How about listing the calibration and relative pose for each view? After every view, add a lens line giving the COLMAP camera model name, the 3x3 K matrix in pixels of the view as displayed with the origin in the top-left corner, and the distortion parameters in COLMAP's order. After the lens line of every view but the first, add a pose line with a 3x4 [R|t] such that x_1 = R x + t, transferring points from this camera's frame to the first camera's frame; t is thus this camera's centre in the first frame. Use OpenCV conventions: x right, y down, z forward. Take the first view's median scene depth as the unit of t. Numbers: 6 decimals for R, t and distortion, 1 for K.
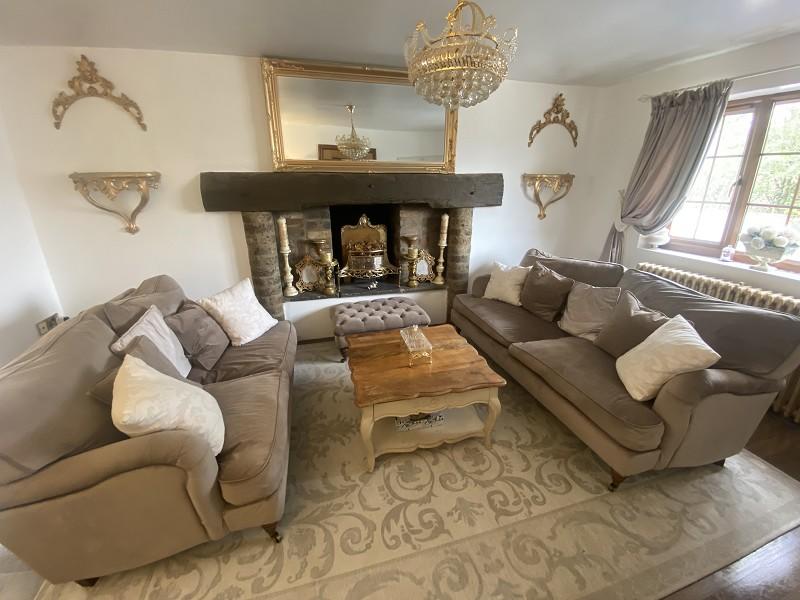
lens RADIAL K [[333.3, 0, 399.9], [0, 333.3, 293.6], [0, 0, 1]] dist [0.050507, -0.036386]
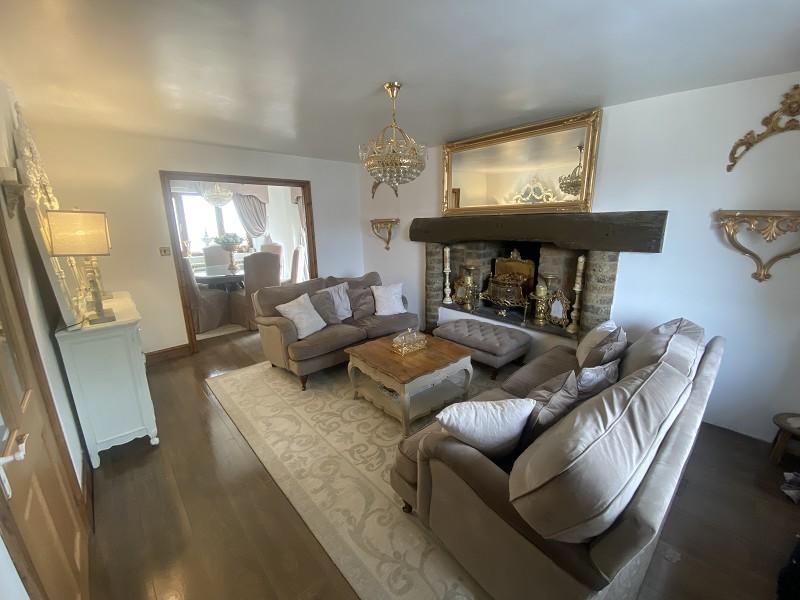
lens RADIAL K [[322.3, 0, 397.7], [0, 322.3, 300.0], [0, 0, 1]] dist [0.012782, -0.016990]
pose [[0.447125, 0.211119, -0.869200, 0.722867], [-0.259175, 0.960639, 0.100006, -0.086783], [0.856100, 0.180559, 0.484242, 0.186000]]
